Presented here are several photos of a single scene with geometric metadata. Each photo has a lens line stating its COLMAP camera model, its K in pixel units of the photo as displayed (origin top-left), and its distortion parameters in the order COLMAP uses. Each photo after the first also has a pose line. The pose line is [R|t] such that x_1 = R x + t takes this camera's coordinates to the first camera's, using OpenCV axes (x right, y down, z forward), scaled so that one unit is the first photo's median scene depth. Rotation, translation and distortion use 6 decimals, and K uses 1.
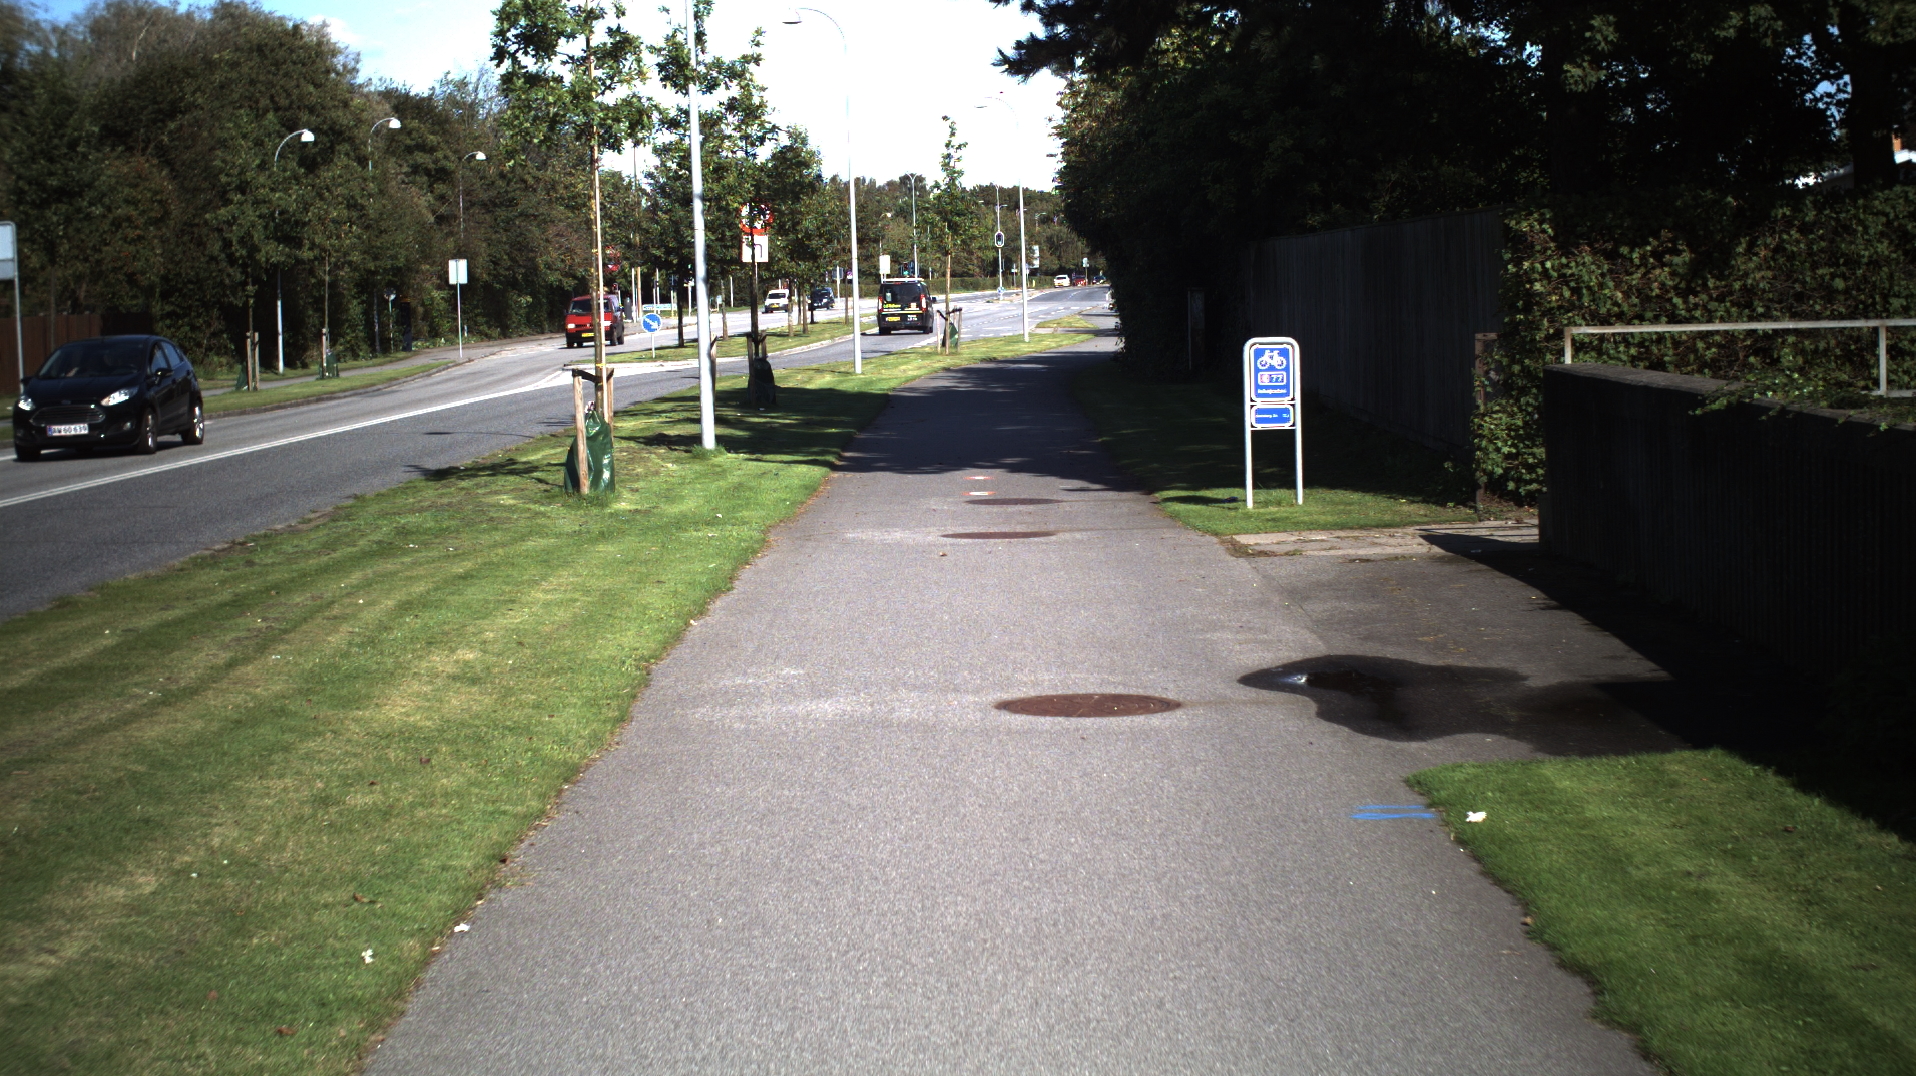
lens RADIAL K [[3013.5, 0, 958.0], [0, 3013.5, 538.0], [0, 0, 1]] dist [-0.158435, 0.041105]
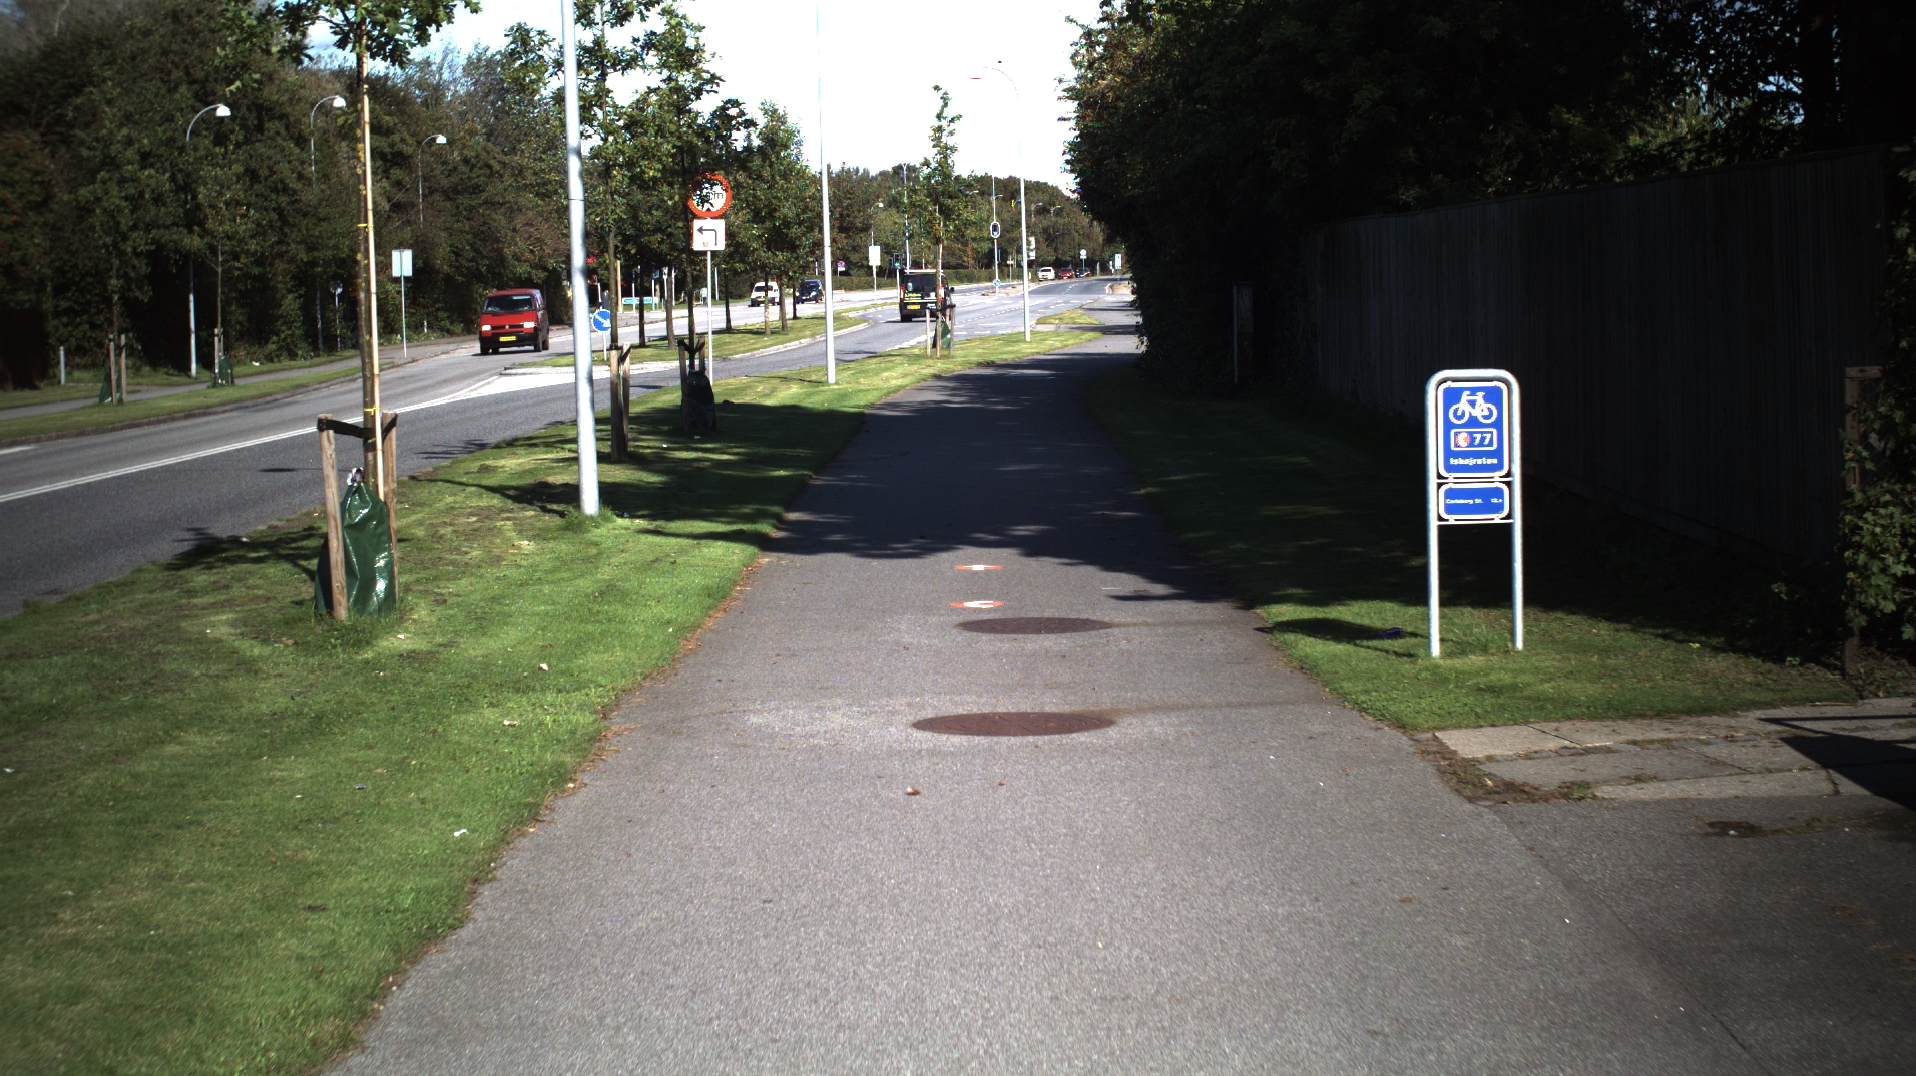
lens RADIAL K [[3013.5, 0, 958.0], [0, 3013.5, 538.0], [0, 0, 1]] dist [-0.158435, 0.041105]
pose [[0.999998, 0.000103, 0.001818, 0.000662], [-0.000108, 0.999997, 0.002640, -0.013762], [-0.001818, -0.002640, 0.999995, 0.160231]]
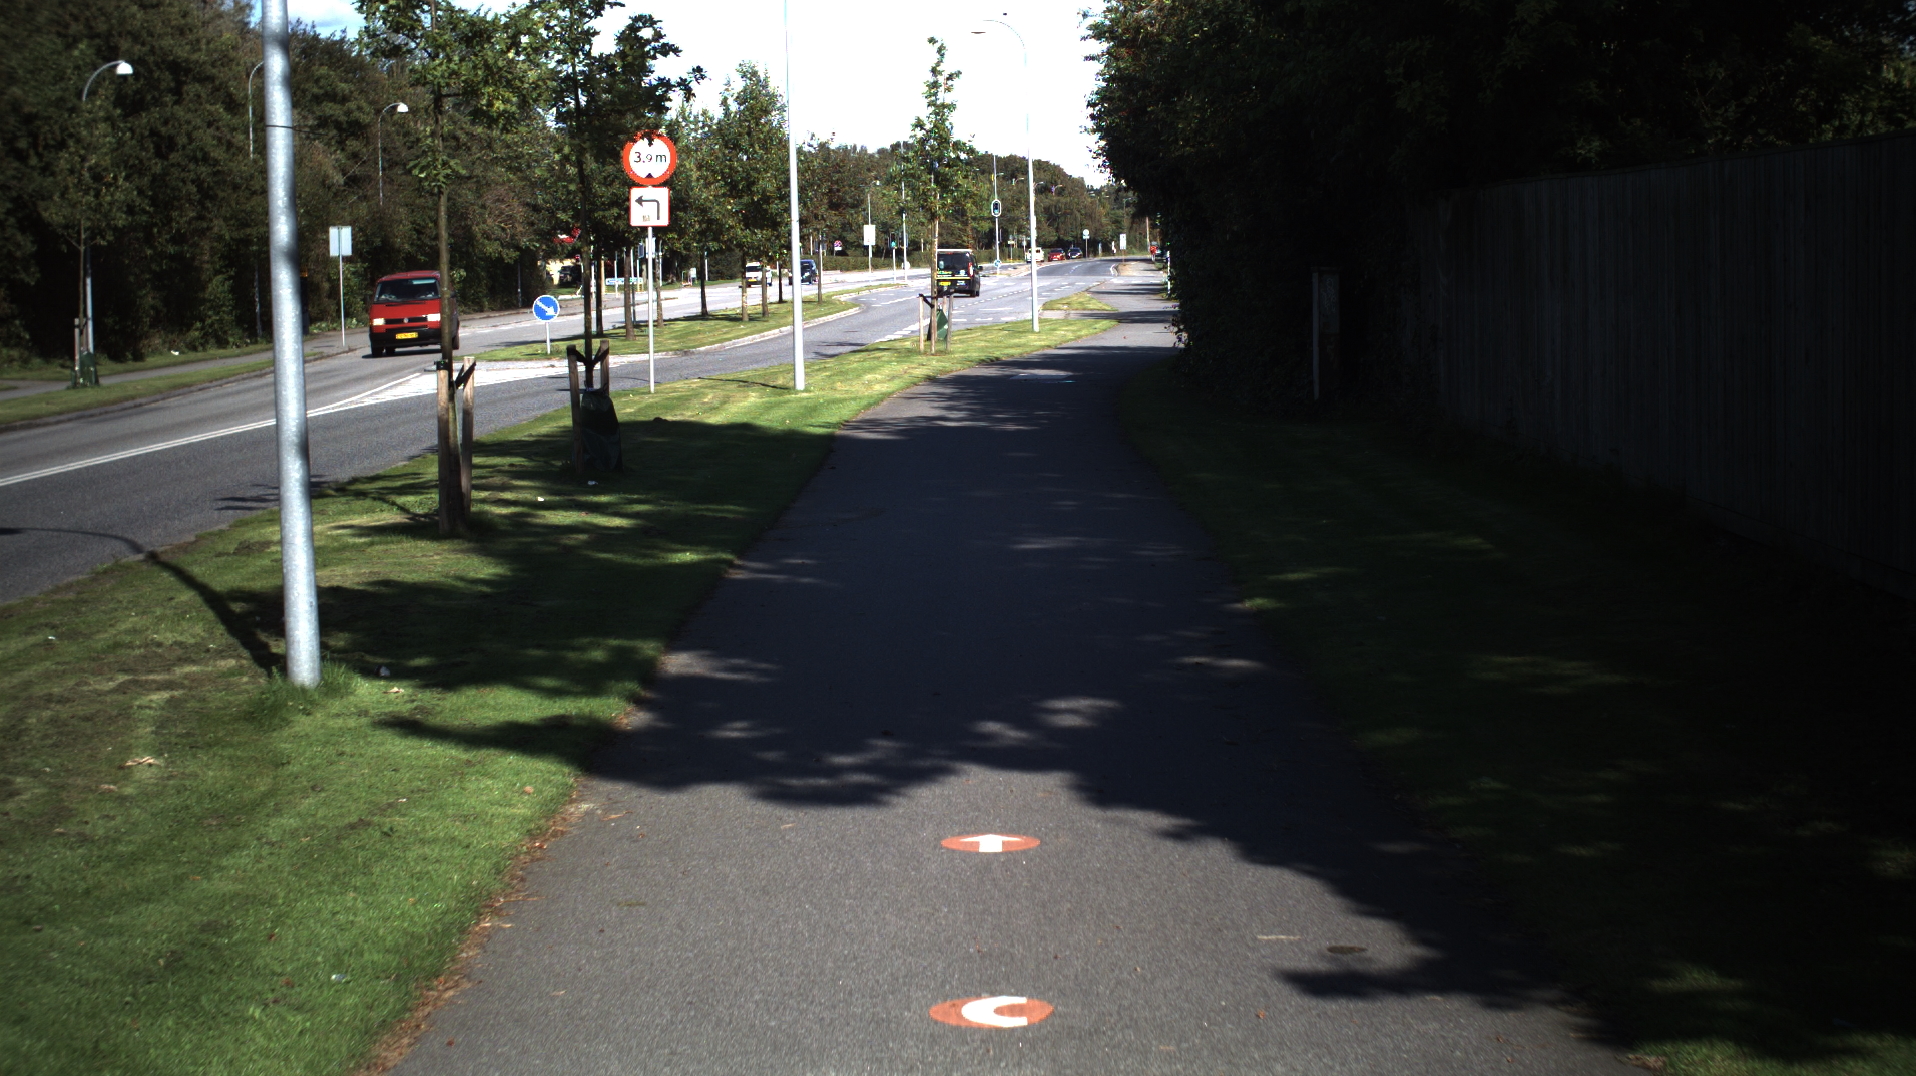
lens RADIAL K [[3013.5, 0, 958.0], [0, 3013.5, 538.0], [0, 0, 1]] dist [-0.158435, 0.041105]
pose [[0.999994, 0.002813, 0.002207, 0.001240], [-0.002833, 0.999953, 0.009278, -0.027819], [-0.002180, -0.009284, 0.999955, 0.320628]]
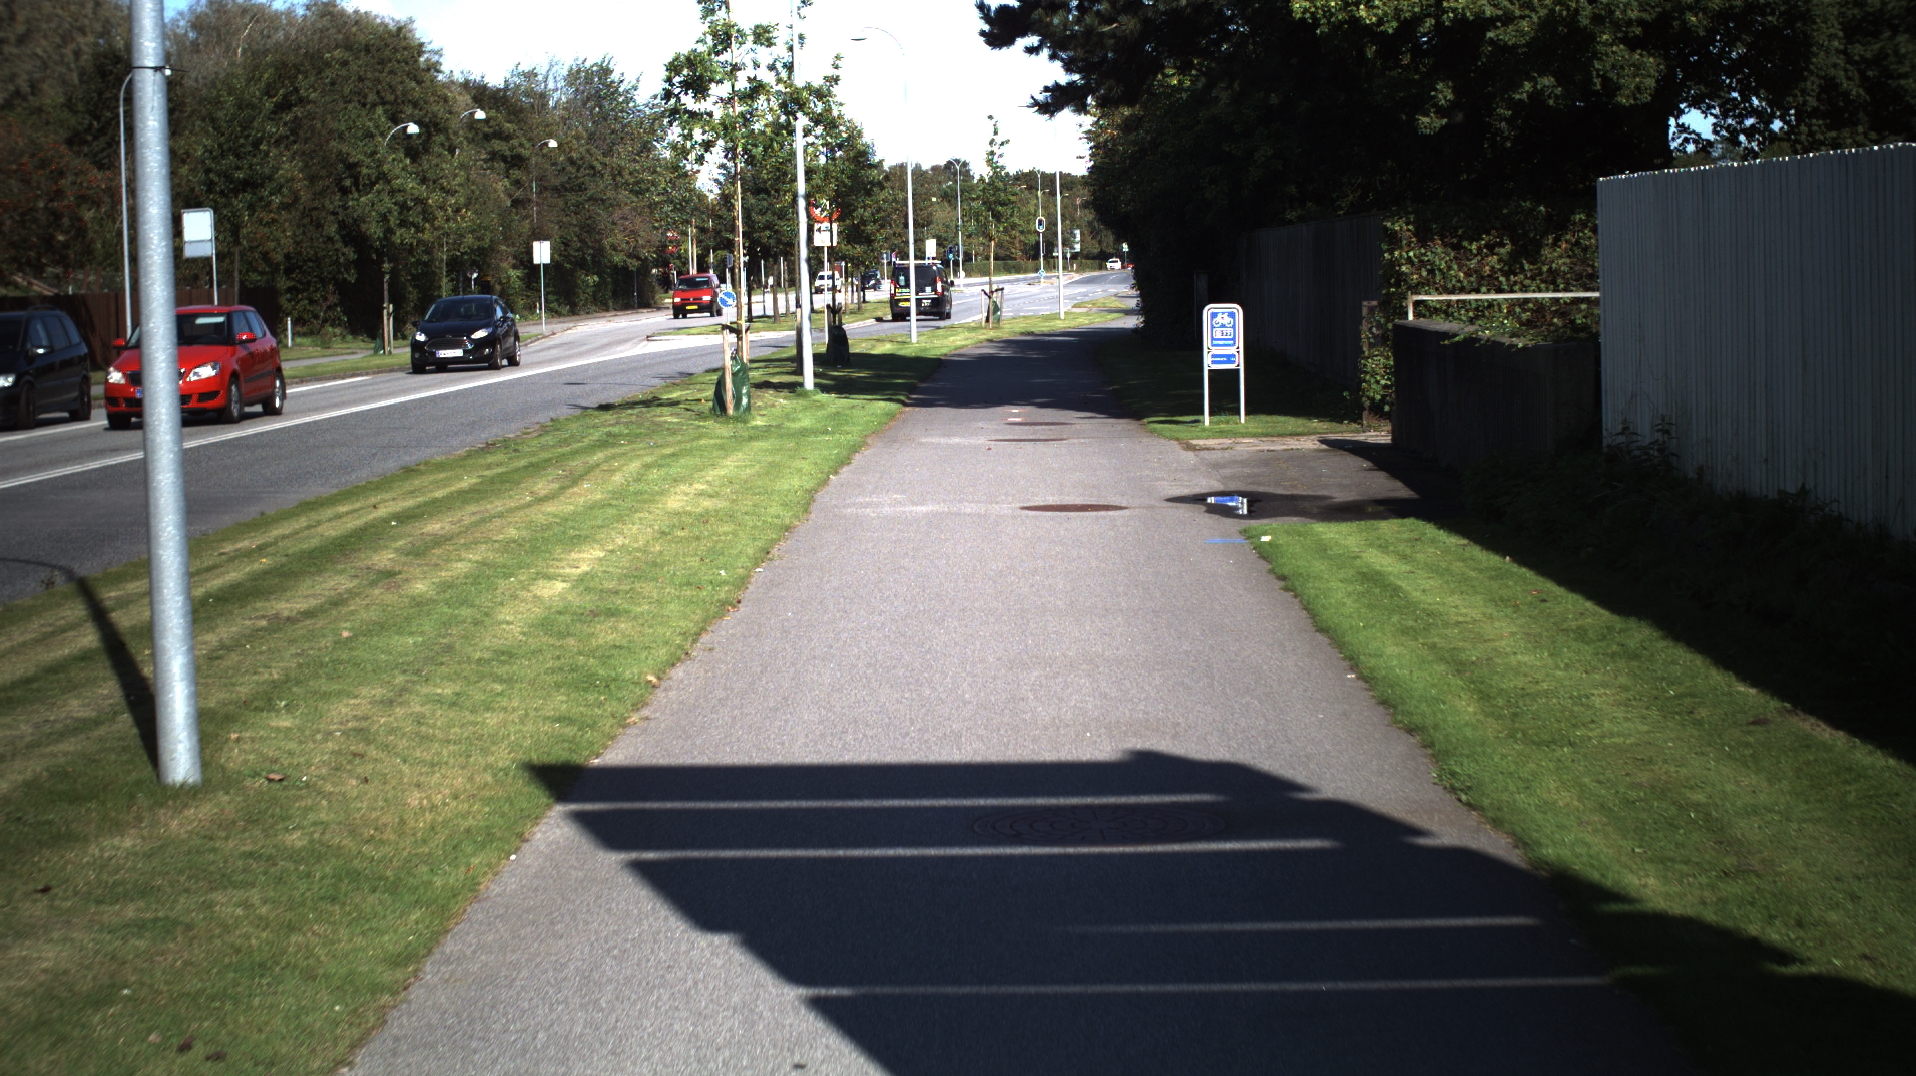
lens RADIAL K [[3013.5, 0, 958.0], [0, 3013.5, 538.0], [0, 0, 1]] dist [-0.158435, 0.041105]
pose [[0.999883, 0.007132, -0.013507, 0.000058], [-0.007057, 0.999959, 0.005609, 0.014014], [0.013546, -0.005513, 0.999893, -0.160224]]
